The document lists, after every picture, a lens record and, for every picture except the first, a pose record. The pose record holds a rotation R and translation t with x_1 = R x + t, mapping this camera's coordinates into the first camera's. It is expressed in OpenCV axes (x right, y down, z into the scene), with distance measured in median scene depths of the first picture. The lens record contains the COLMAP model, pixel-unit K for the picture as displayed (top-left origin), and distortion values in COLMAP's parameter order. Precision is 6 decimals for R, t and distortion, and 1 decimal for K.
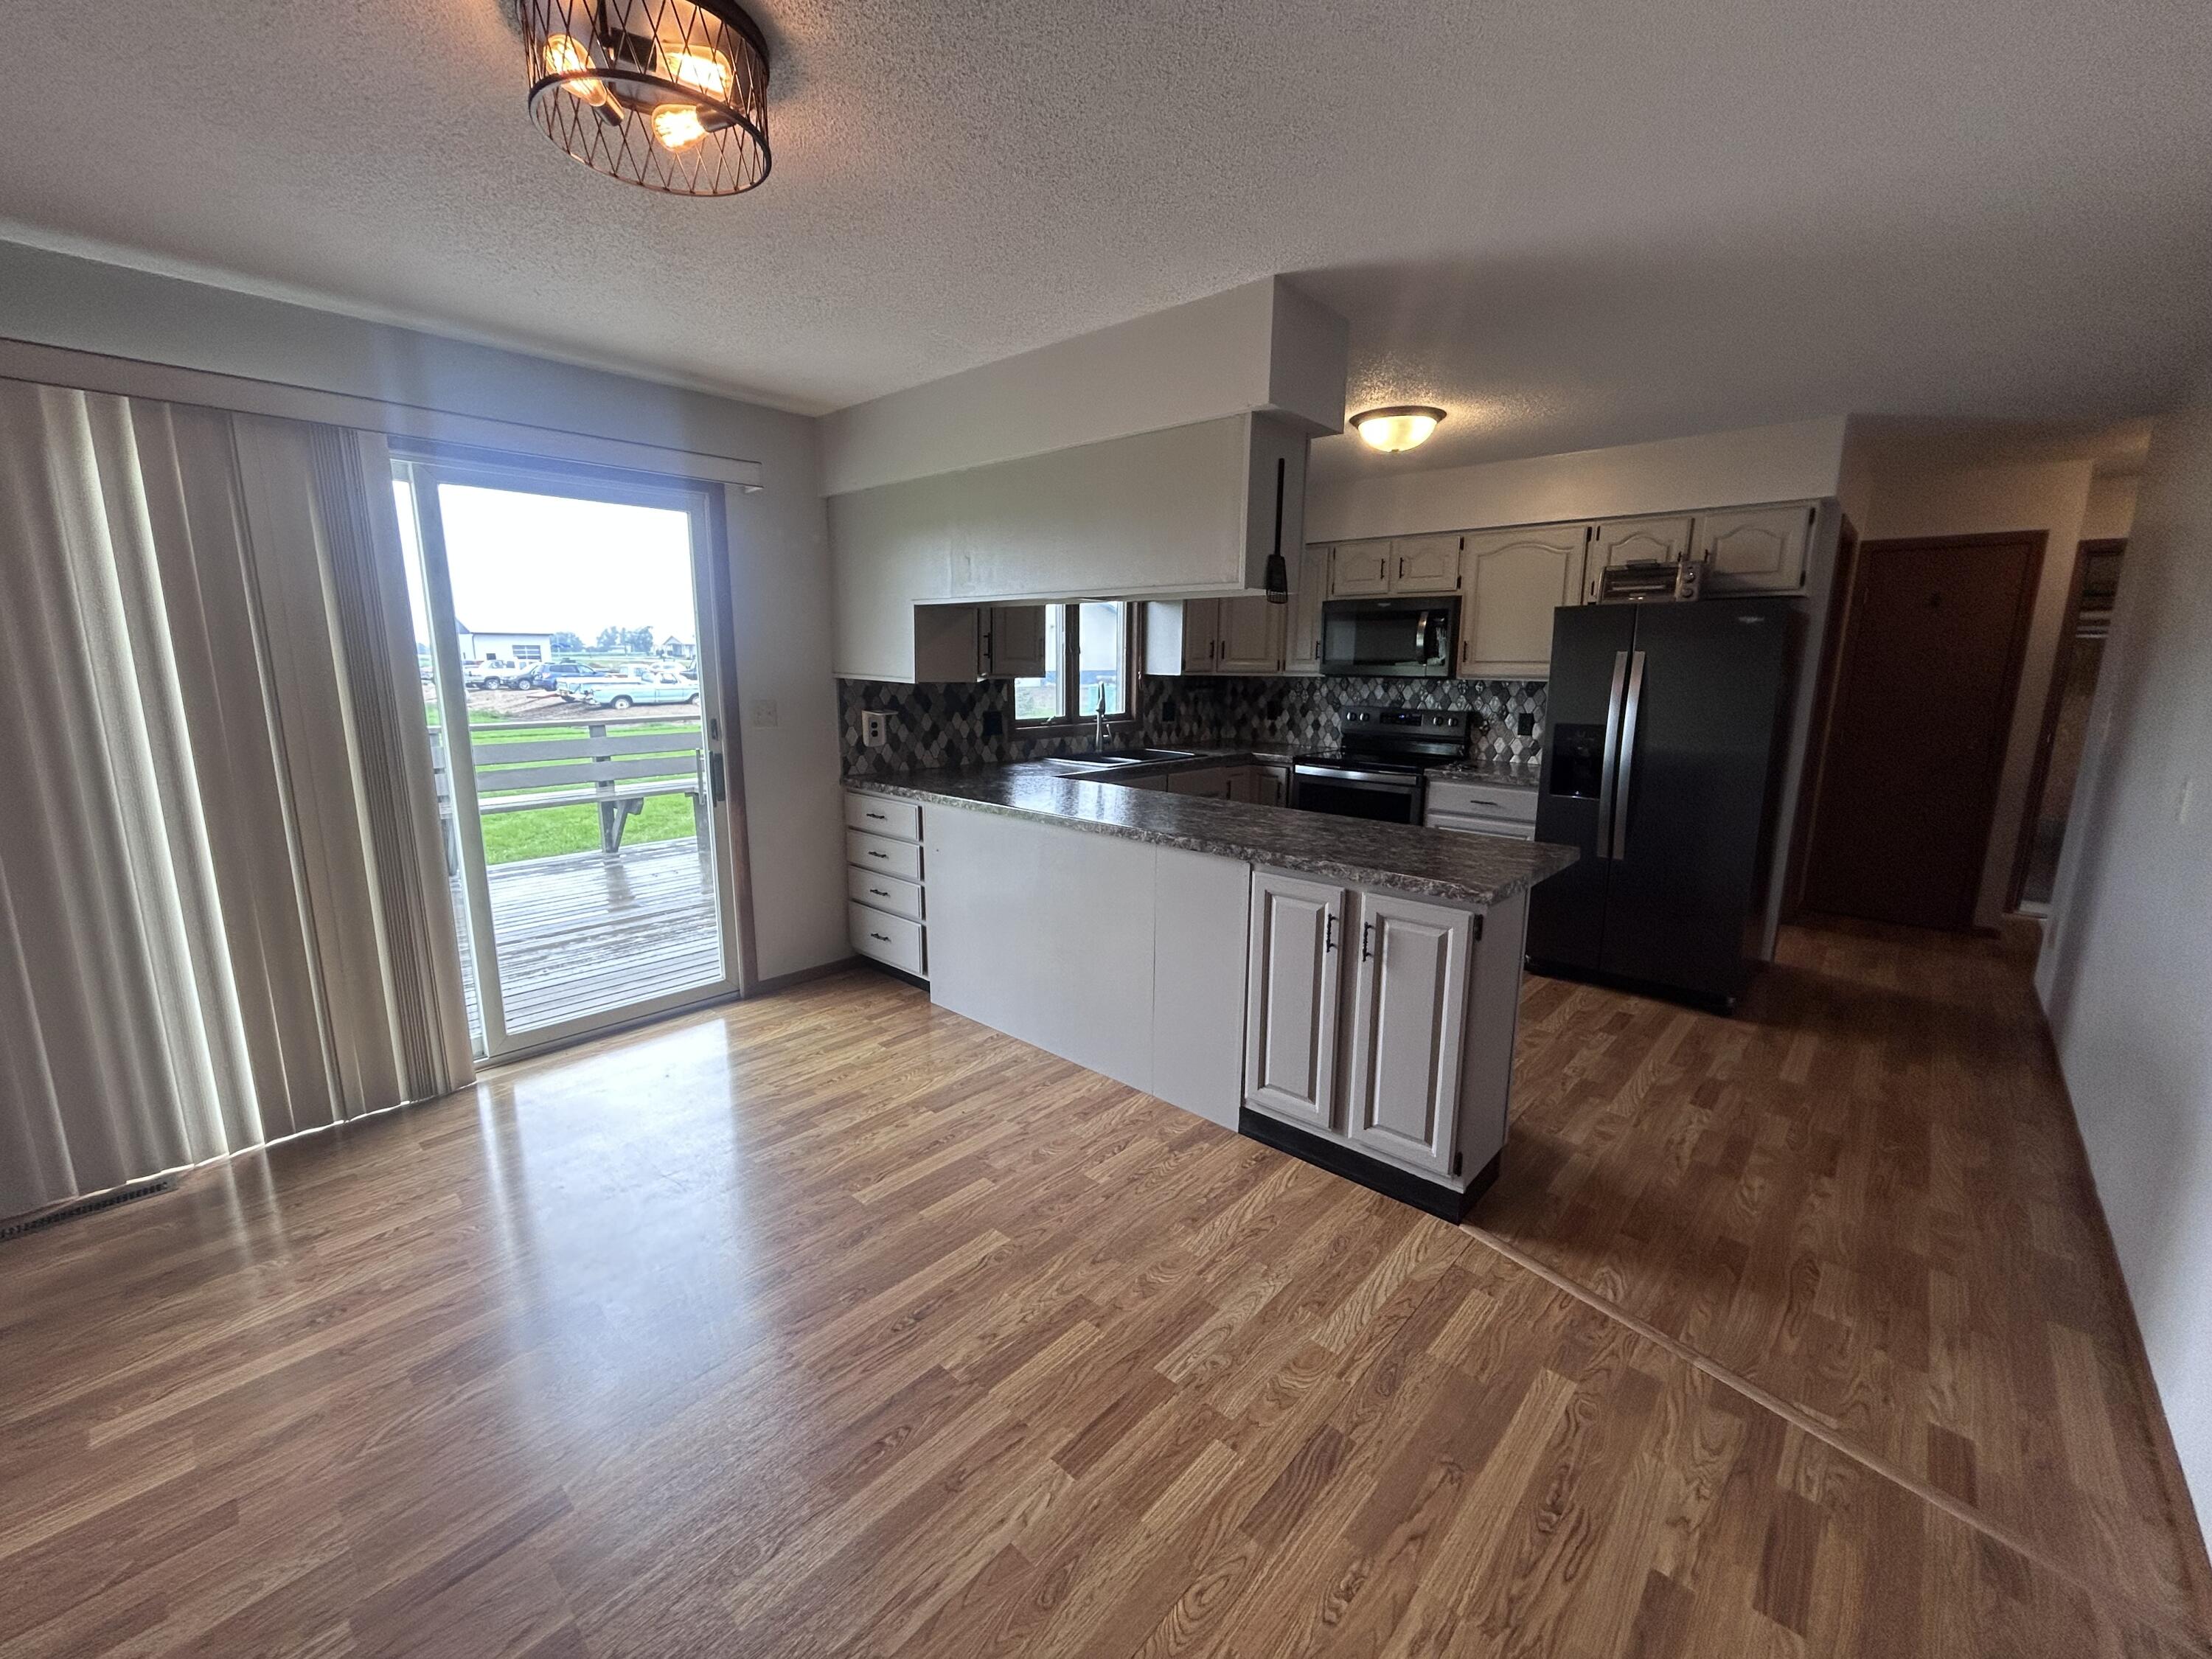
lens RADIAL K [[900.9, 0, 1111.3], [0, 900.9, 827.8], [0, 0, 1]] dist [-0.002307, -0.000263]
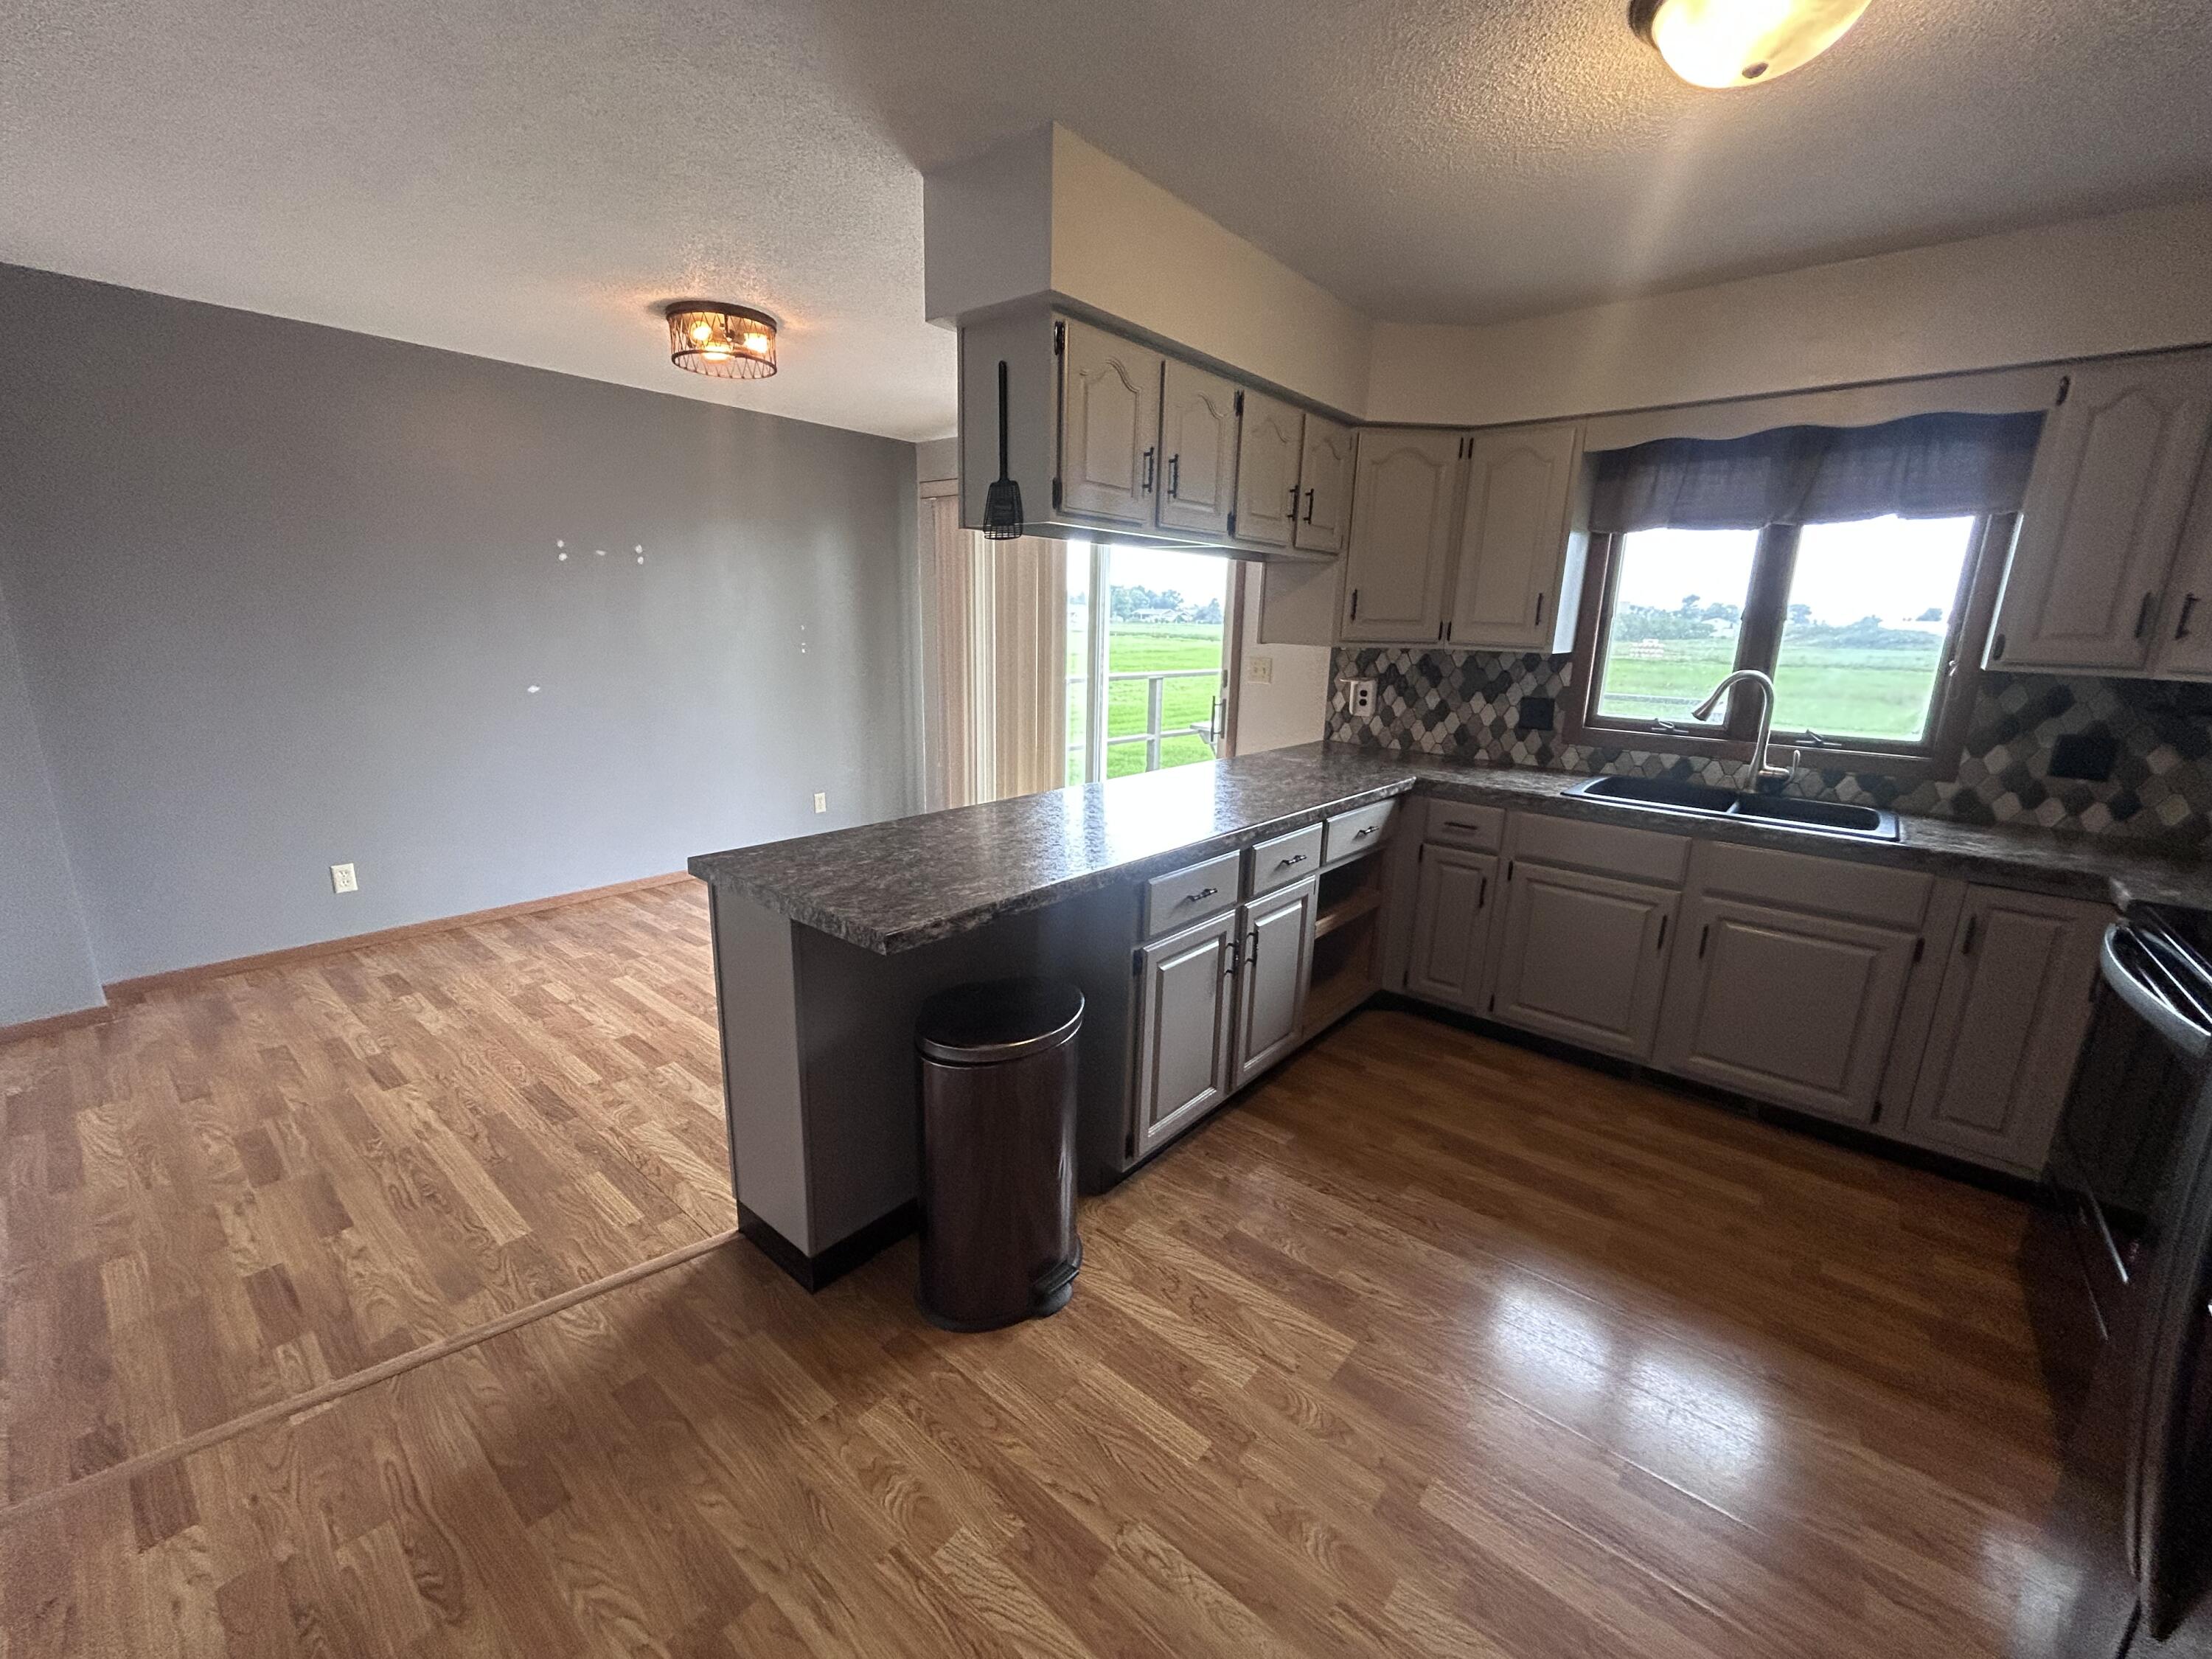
lens RADIAL K [[897.5, 0, 1095.5], [0, 897.5, 832.2], [0, 0, 1]] dist [-0.001729, -0.000351]
pose [[0.033155, 0.229817, -0.972669, 0.749203], [-0.210827, 0.952914, 0.217963, -0.134907], [0.976961, 0.197838, 0.080046, 0.760467]]
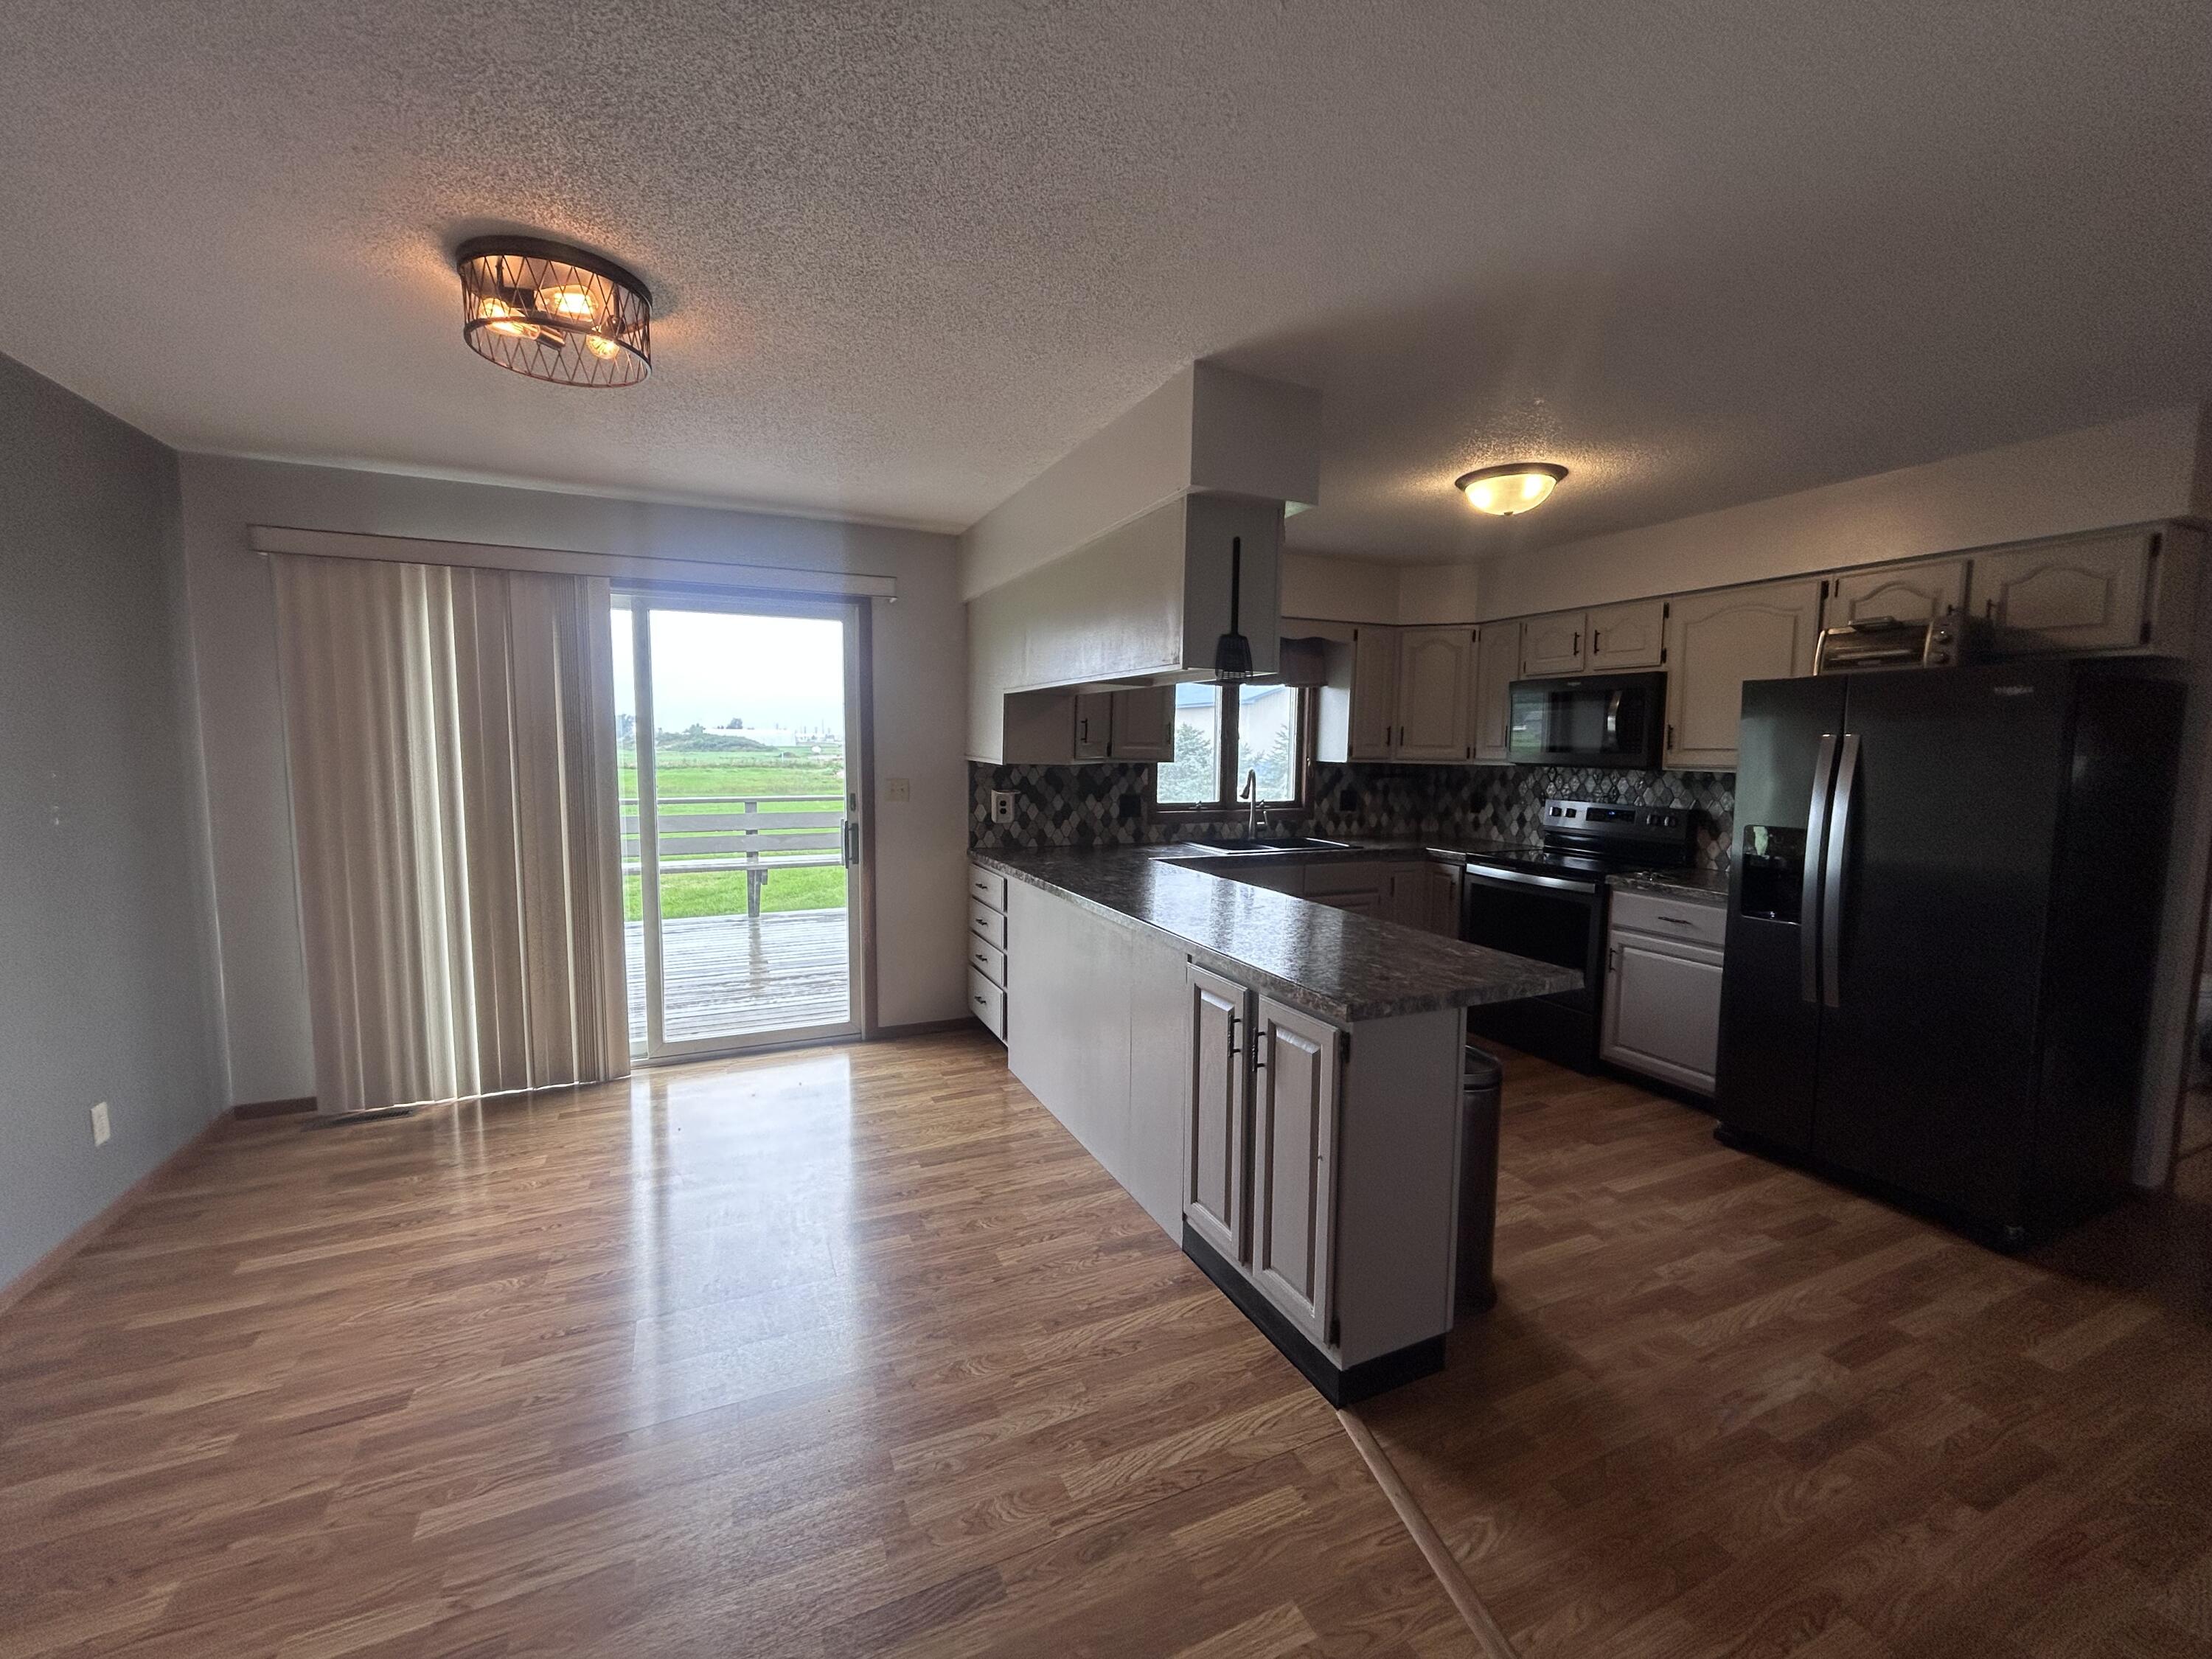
lens RADIAL K [[904.1, 0, 1106.3], [0, 904.1, 824.2], [0, 0, 1]] dist [-0.000426, -0.000215]
pose [[0.918333, 0.037282, -0.394049, 0.315204], [-0.077360, 0.993260, -0.086314, -0.005091], [0.388175, 0.109748, 0.915028, 0.058844]]
